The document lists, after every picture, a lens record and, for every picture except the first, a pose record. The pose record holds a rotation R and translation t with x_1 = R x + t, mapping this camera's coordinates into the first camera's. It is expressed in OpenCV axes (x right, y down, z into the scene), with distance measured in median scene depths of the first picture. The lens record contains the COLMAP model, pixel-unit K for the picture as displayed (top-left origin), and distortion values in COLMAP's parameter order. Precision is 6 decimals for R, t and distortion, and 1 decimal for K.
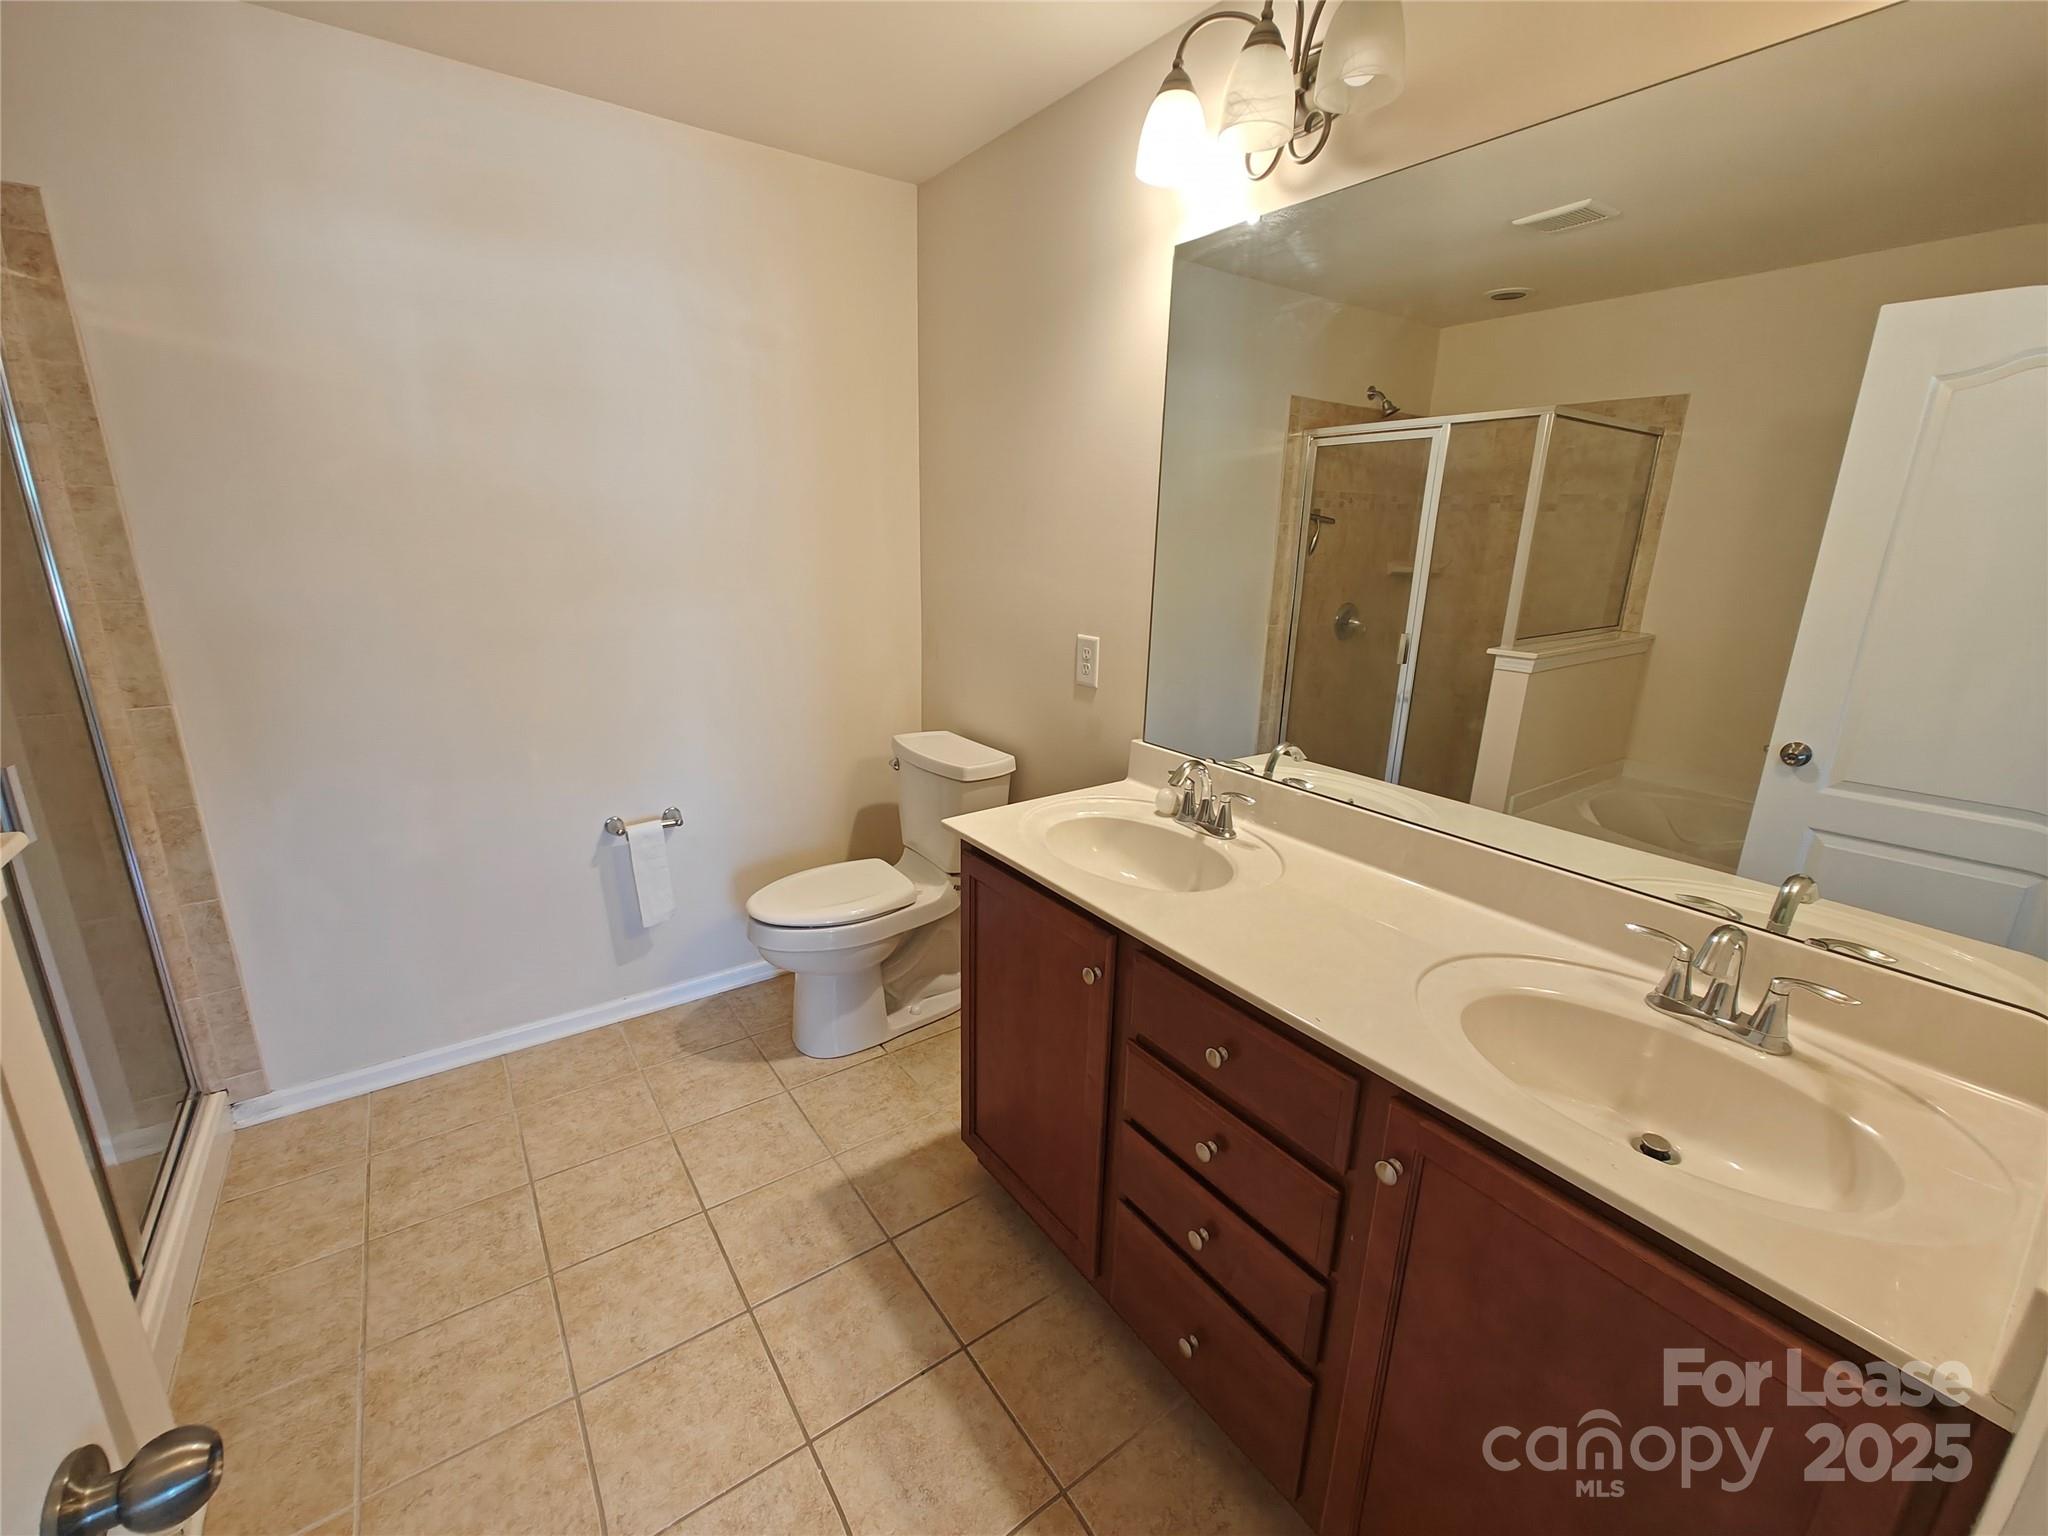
lens RADIAL K [[851.8, 0, 1025.0], [0, 851.8, 767.8], [0, 0, 1]] dist [-0.002952, -0.000033]
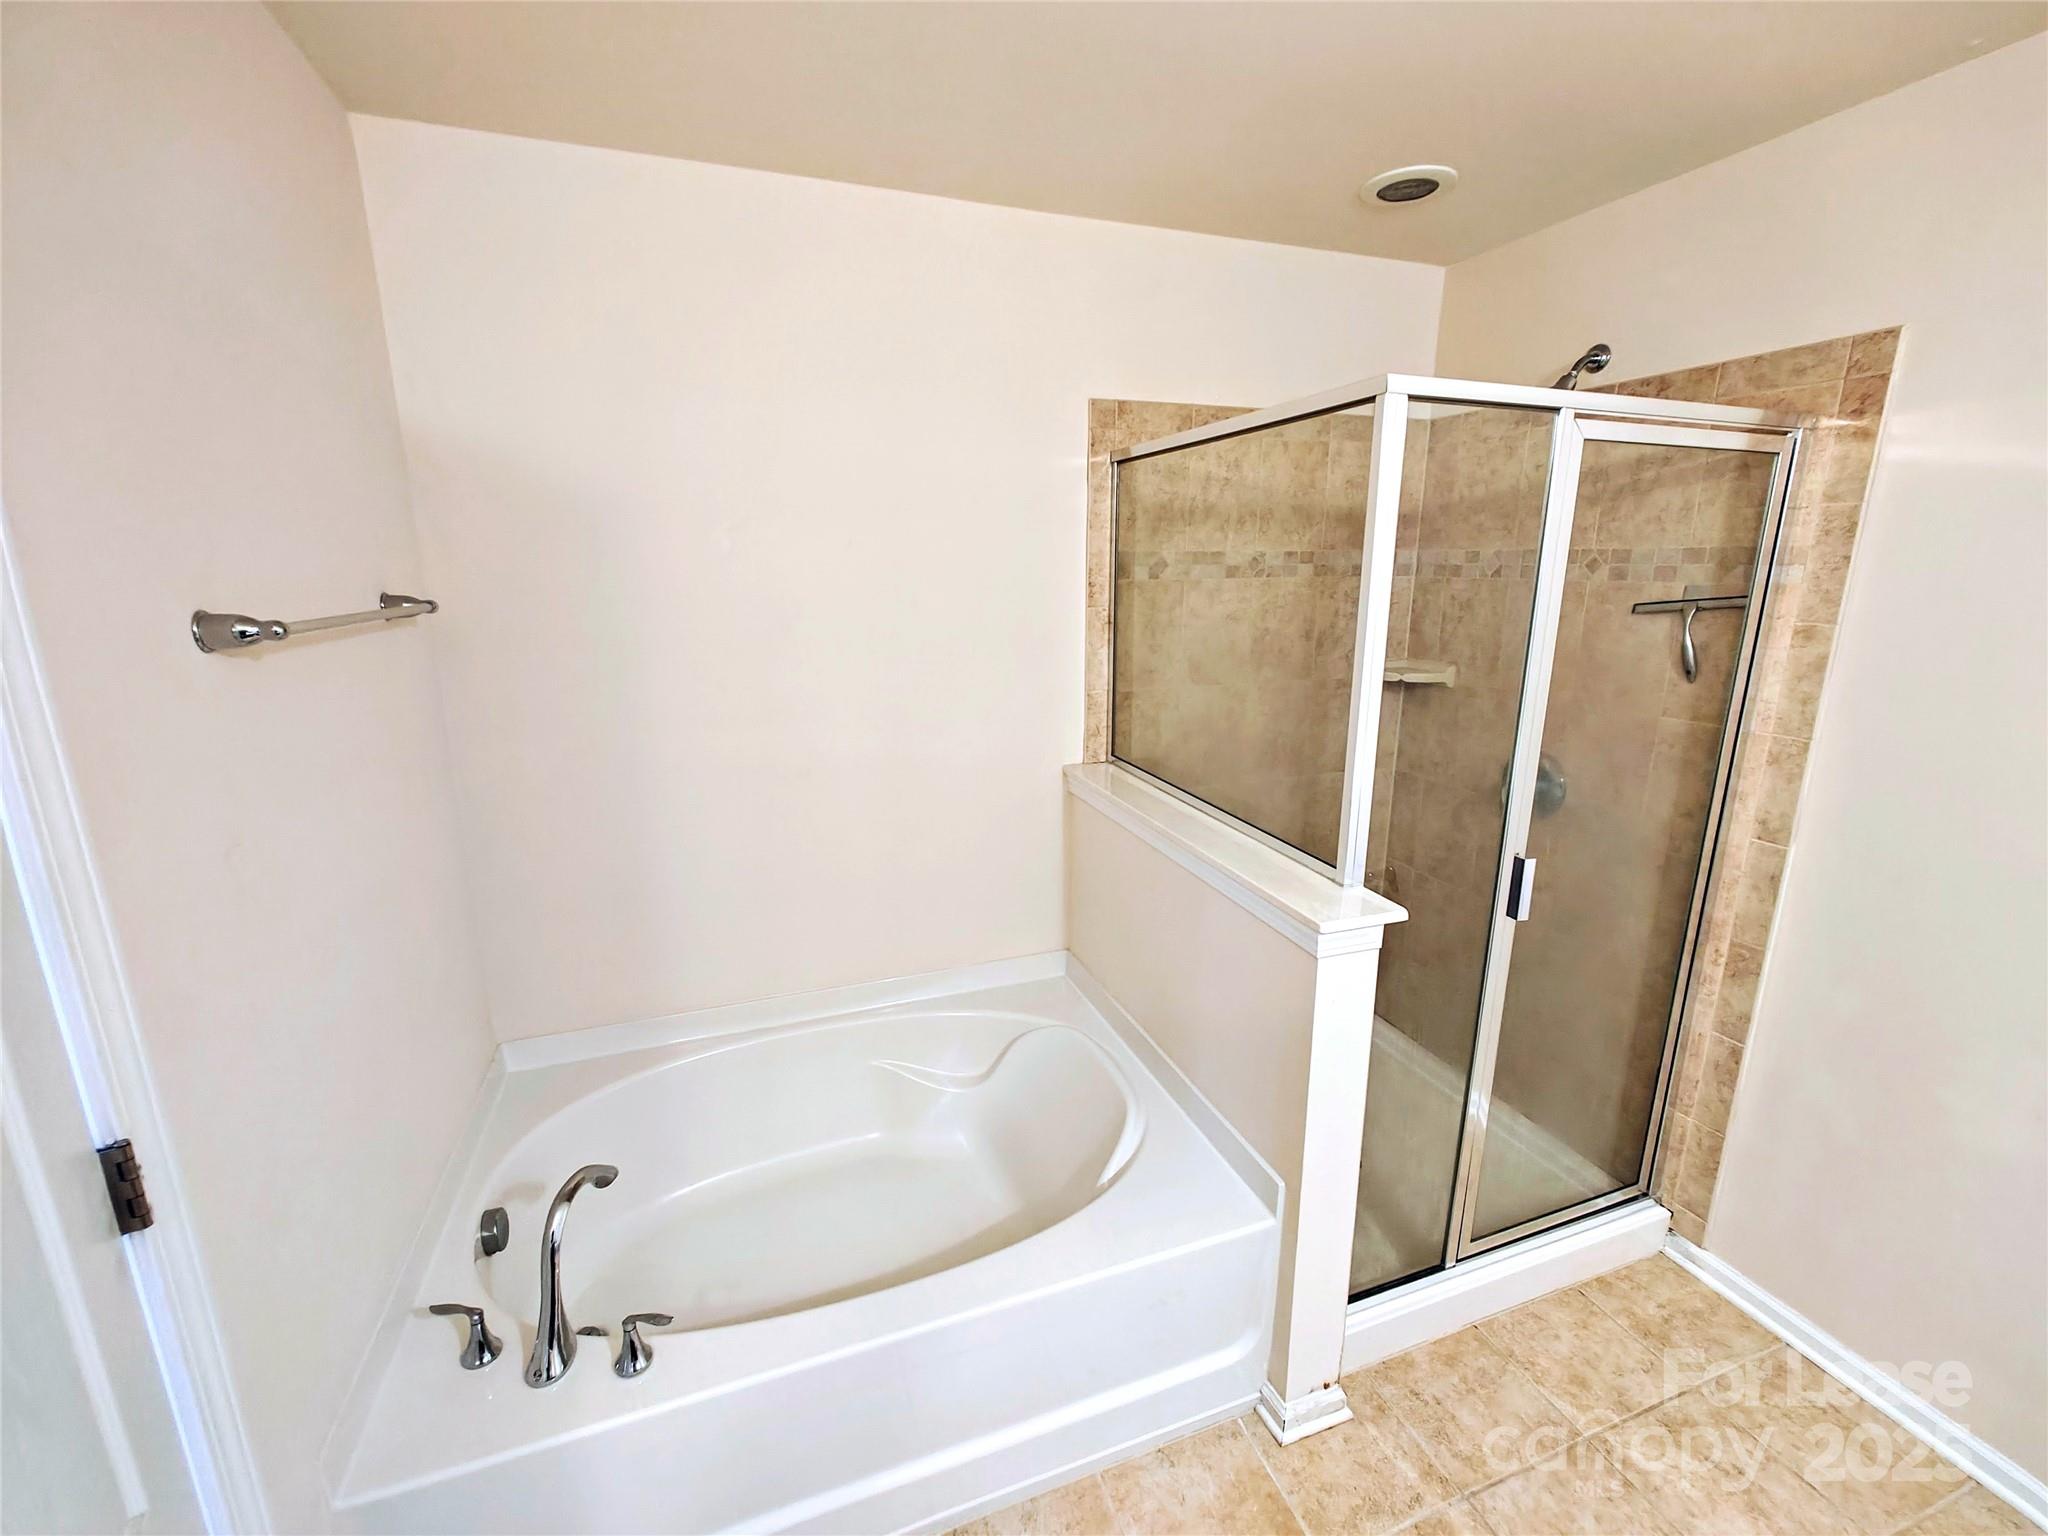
lens RADIAL K [[851.8, 0, 1029.4], [0, 851.8, 765.2], [0, 0, 1]] dist [-0.002952, -0.000033]
pose [[-0.268441, 0.199868, -0.942333, 0.094761], [-0.266581, 0.924620, 0.272052, -0.187844], [0.925675, 0.324238, -0.194925, 0.365532]]
